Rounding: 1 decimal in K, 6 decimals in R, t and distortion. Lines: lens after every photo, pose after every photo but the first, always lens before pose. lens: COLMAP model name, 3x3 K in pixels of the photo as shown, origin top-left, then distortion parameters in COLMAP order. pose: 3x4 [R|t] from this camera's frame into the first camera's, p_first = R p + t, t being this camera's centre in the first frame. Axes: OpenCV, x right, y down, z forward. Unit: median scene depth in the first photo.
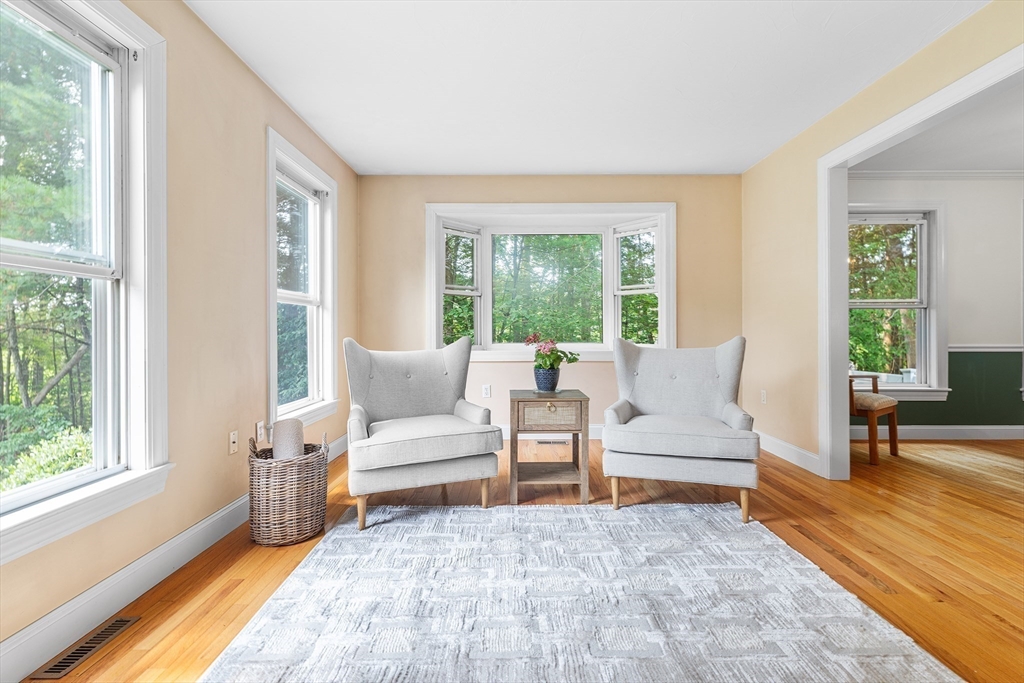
lens RADIAL K [[465.2, 0, 512.3], [0, 465.2, 331.8], [0, 0, 1]] dist [0.003740, -0.000319]
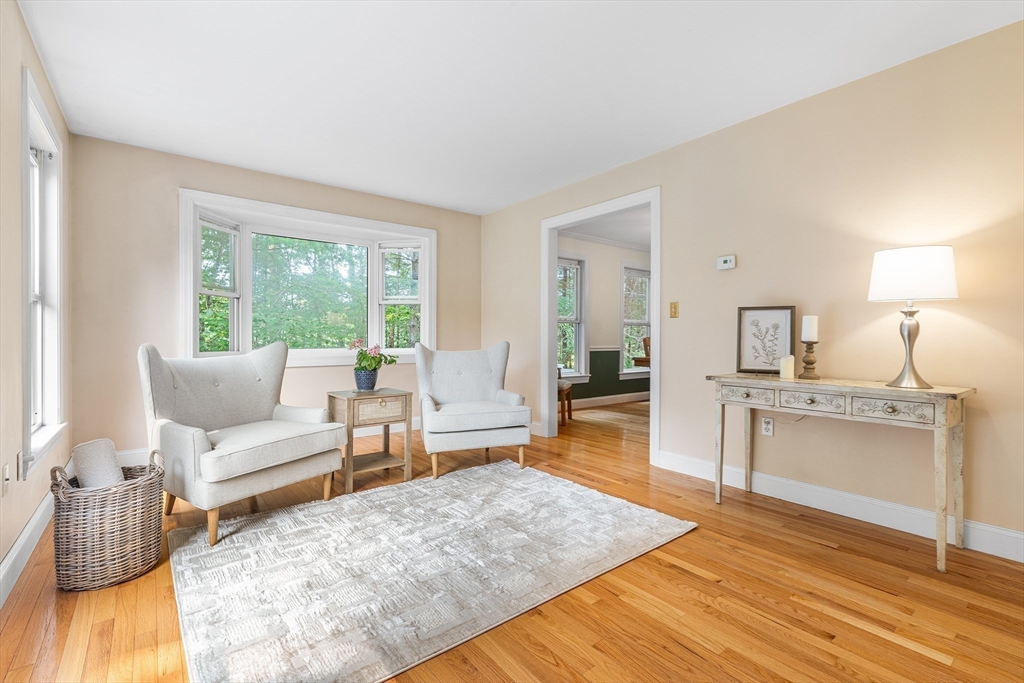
lens RADIAL K [[465.2, 0, 513.5], [0, 465.2, 343.7], [0, 0, 1]] dist [0.003740, -0.000319]
pose [[0.782400, -0.003262, 0.622768, -0.389267], [-0.004800, 0.999925, 0.011267, 0.000829], [-0.622758, -0.011805, 0.782326, -0.108888]]
